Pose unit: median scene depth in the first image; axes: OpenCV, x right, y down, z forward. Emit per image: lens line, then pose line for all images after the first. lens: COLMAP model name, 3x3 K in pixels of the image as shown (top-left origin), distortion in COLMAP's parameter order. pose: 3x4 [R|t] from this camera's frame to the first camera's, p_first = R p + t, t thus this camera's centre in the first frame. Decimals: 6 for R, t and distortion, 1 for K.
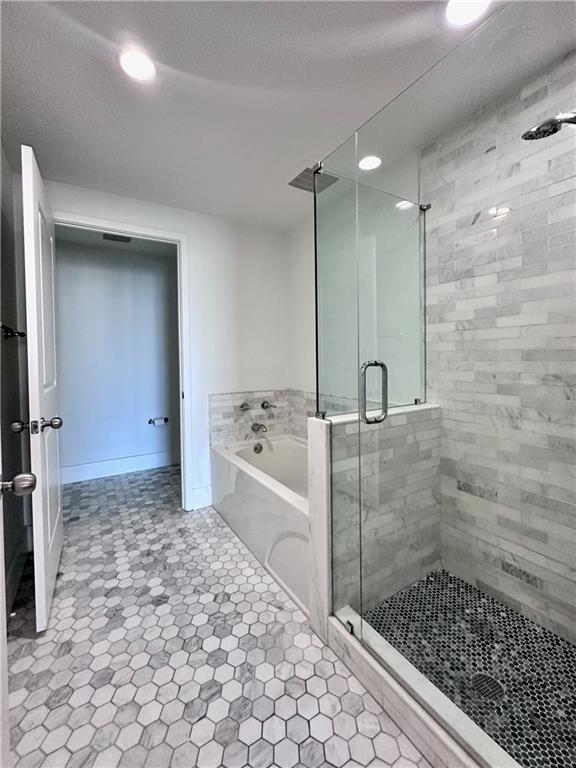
lens RADIAL K [[310.6, 0, 273.0], [0, 310.6, 368.3], [0, 0, 1]] dist [-0.003545, -0.000227]
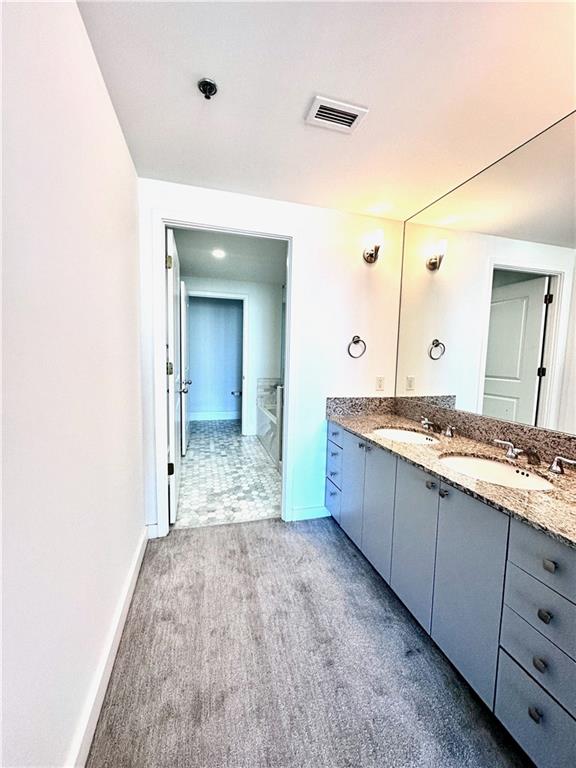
lens RADIAL K [[310.6, 0, 289.1], [0, 310.6, 383.8], [0, 0, 1]] dist [-0.003545, -0.000227]
pose [[0.963191, 0.063256, -0.261269, 0.691597], [-0.048293, 0.996825, 0.063306, -0.018923], [0.264444, -0.048358, 0.963188, -1.139368]]
